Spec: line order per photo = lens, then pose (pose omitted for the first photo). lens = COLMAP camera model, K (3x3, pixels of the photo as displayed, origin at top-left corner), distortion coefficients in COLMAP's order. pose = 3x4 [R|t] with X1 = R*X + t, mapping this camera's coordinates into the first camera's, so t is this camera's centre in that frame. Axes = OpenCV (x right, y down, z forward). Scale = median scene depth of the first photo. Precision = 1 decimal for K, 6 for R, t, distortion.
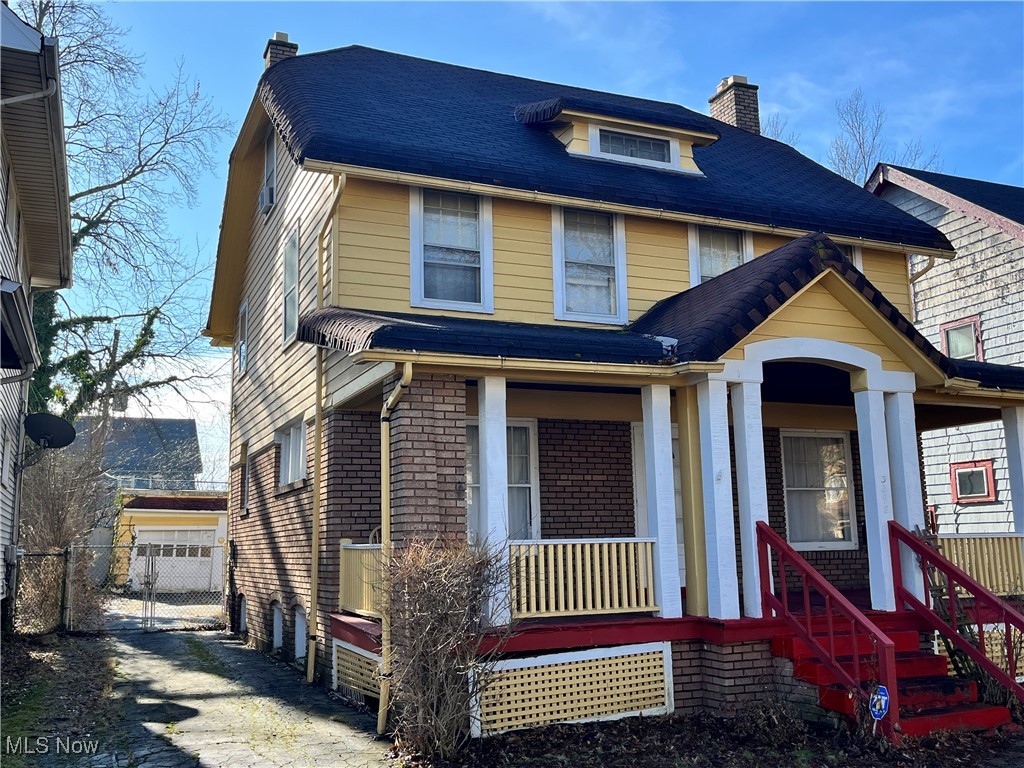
lens RADIAL K [[987.0, 0, 515.3], [0, 987.0, 388.1], [0, 0, 1]] dist [0.028200, 0.000000]
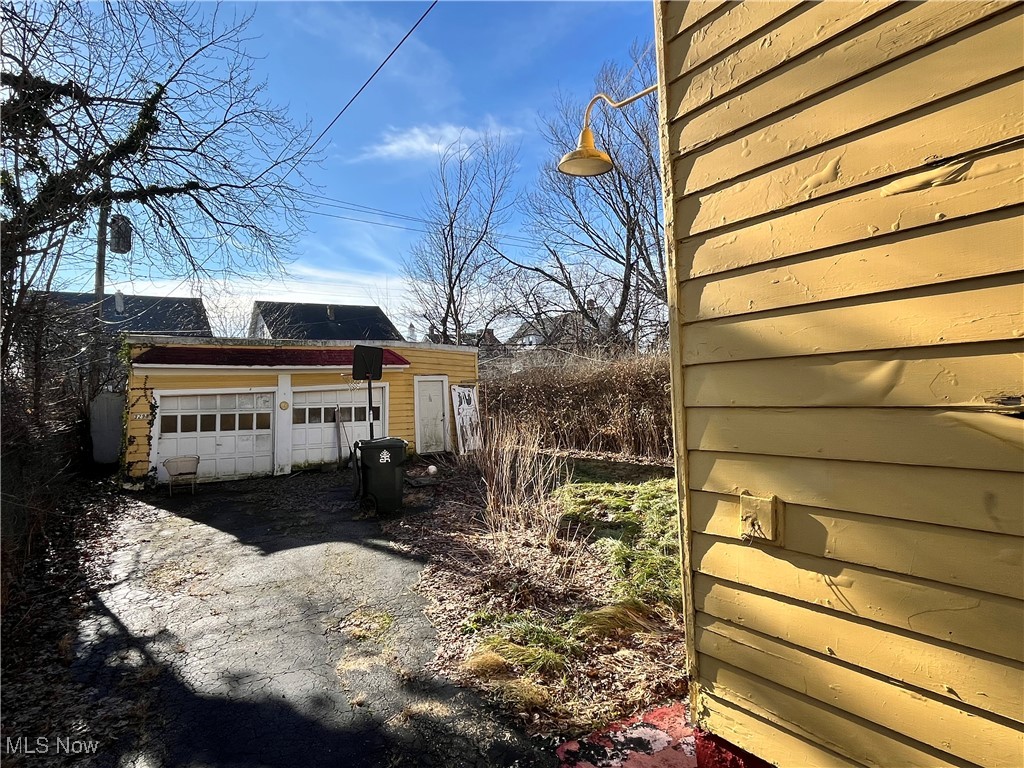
lens RADIAL K [[564.9, 0, 515.5], [0, 564.9, 383.0], [0, 0, 1]] dist [-0.006707, 0.004557]
pose [[0.974062, -0.024272, 0.224977, -0.441800], [-0.007044, 0.990496, 0.137358, 0.154185], [-0.226173, -0.135380, 0.964634, 1.104000]]
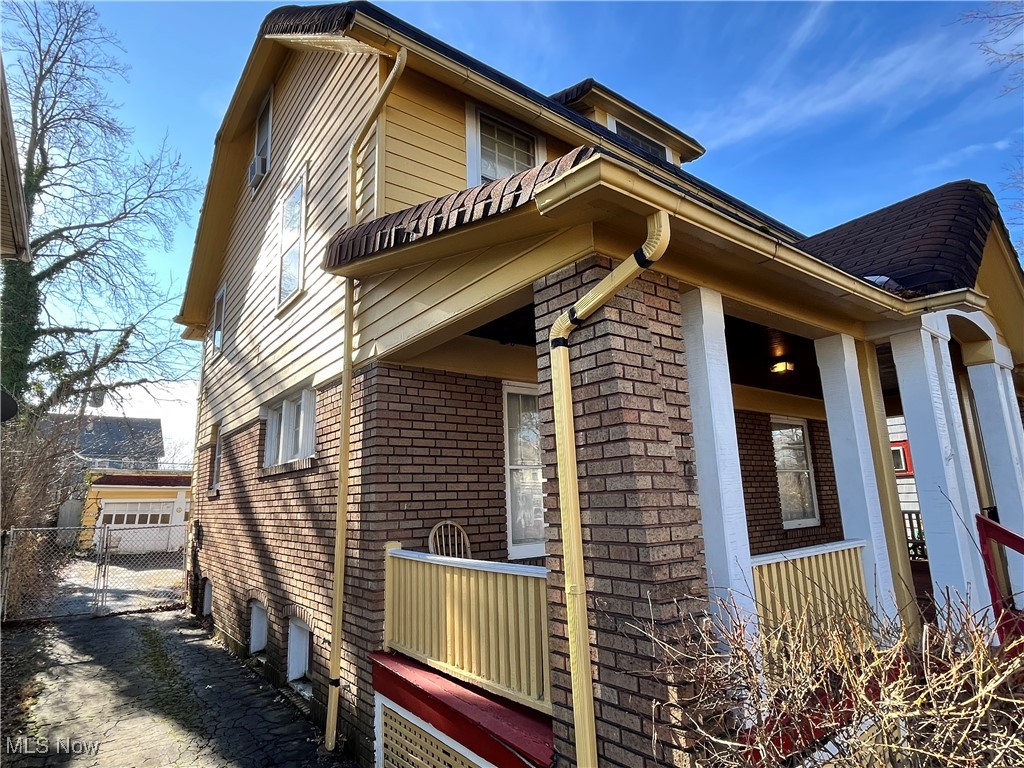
lens RADIAL K [[564.9, 0, 510.8], [0, 564.9, 387.2], [0, 0, 1]] dist [-0.006707, 0.004557]
pose [[0.970523, 0.037299, 0.238103, -0.130300], [-0.027089, 0.998574, -0.046011, 0.039916], [-0.239479, 0.038205, 0.970149, 0.399802]]
